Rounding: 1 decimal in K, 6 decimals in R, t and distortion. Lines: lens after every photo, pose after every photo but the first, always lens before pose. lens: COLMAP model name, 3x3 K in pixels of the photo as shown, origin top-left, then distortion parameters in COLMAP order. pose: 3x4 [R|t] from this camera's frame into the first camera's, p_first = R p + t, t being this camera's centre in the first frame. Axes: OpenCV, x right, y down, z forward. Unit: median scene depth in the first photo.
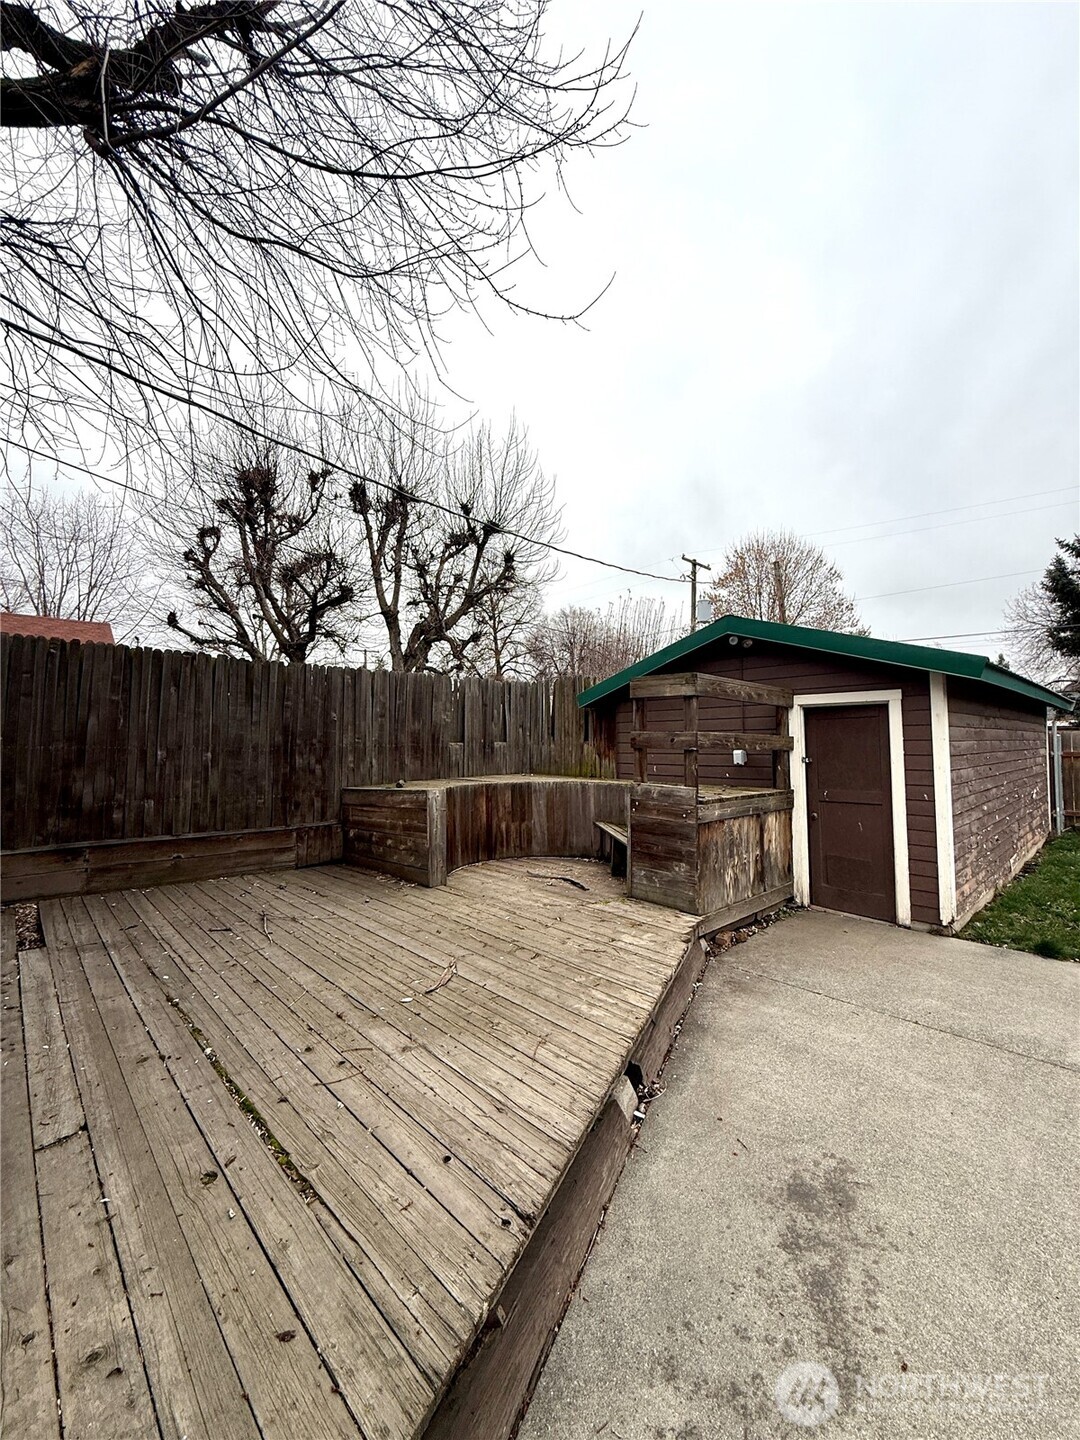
lens RADIAL K [[575.9, 0, 540.4], [0, 575.9, 712.0], [0, 0, 1]] dist [-0.000118, -0.000351]
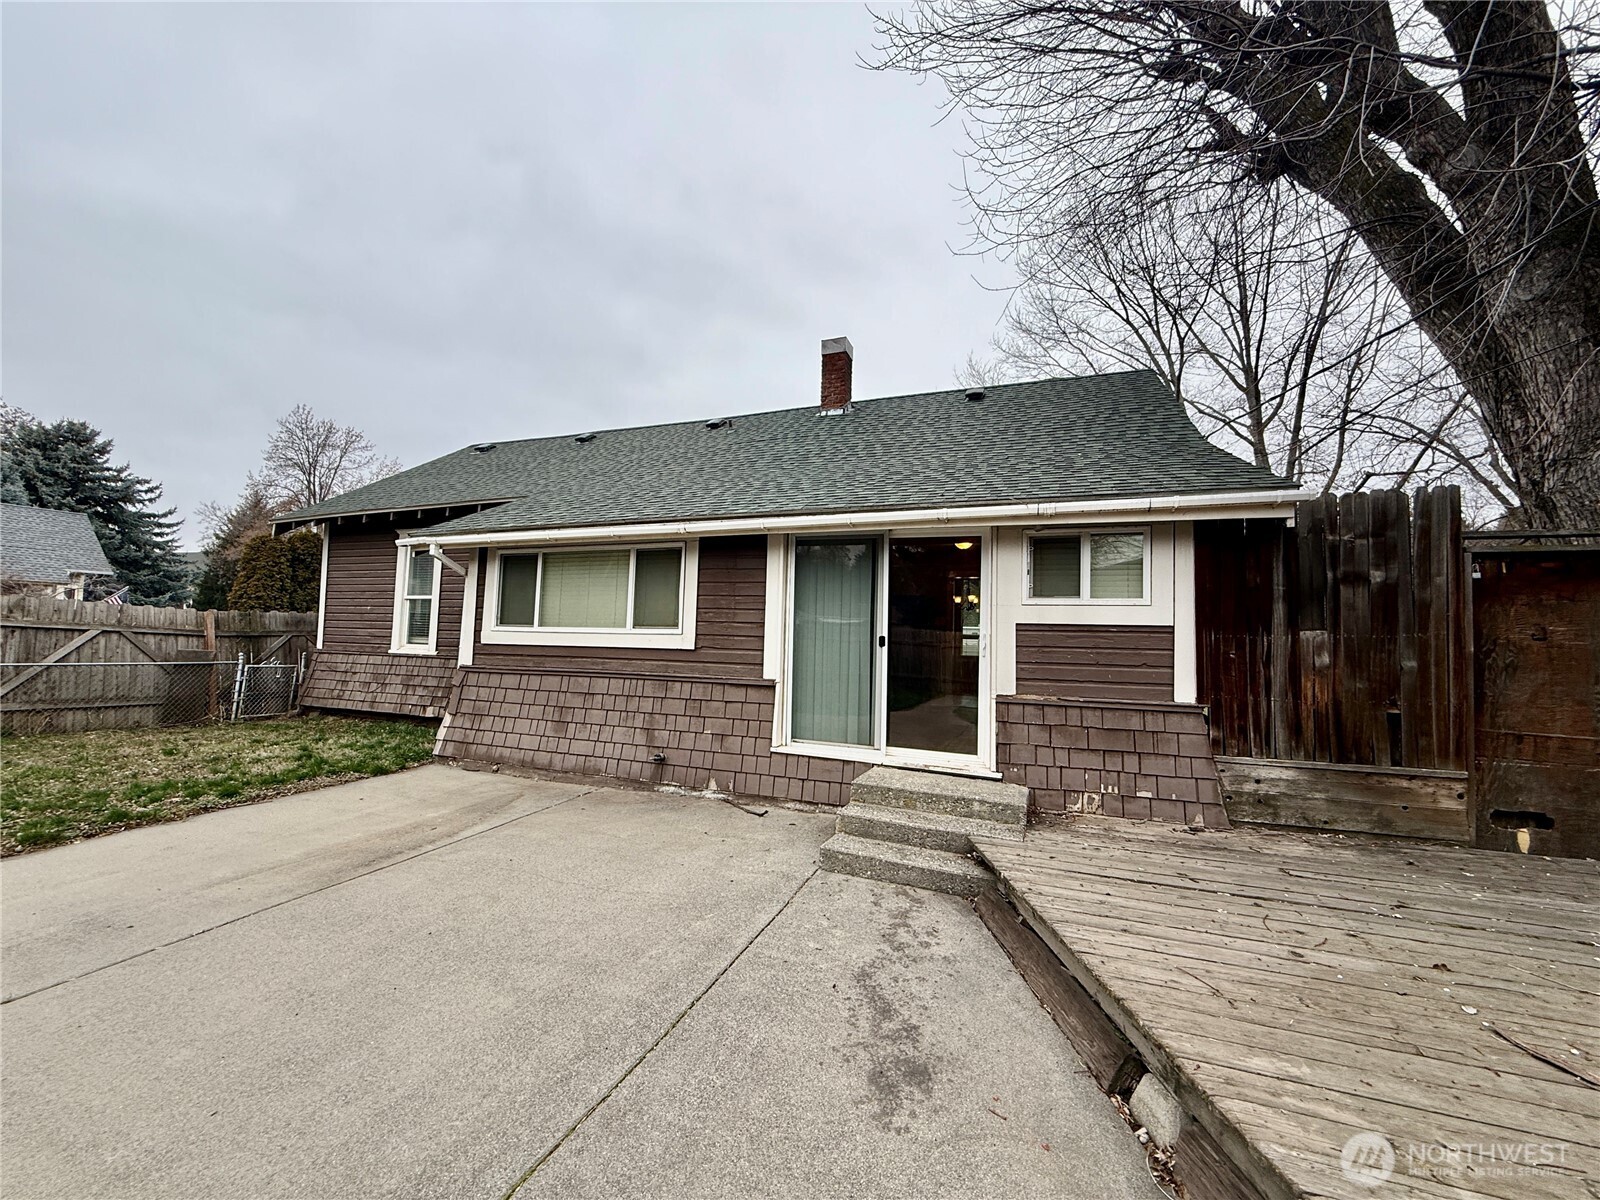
lens RADIAL K [[639.9, 0, 796.1], [0, 639.9, 612.7], [0, 0, 1]] dist [-0.000118, -0.000351]
pose [[-0.901005, -0.036868, -0.432238, 1.020410], [-0.002011, 0.996726, -0.080825, 0.141651], [0.433803, -0.071954, -0.898130, 1.747192]]
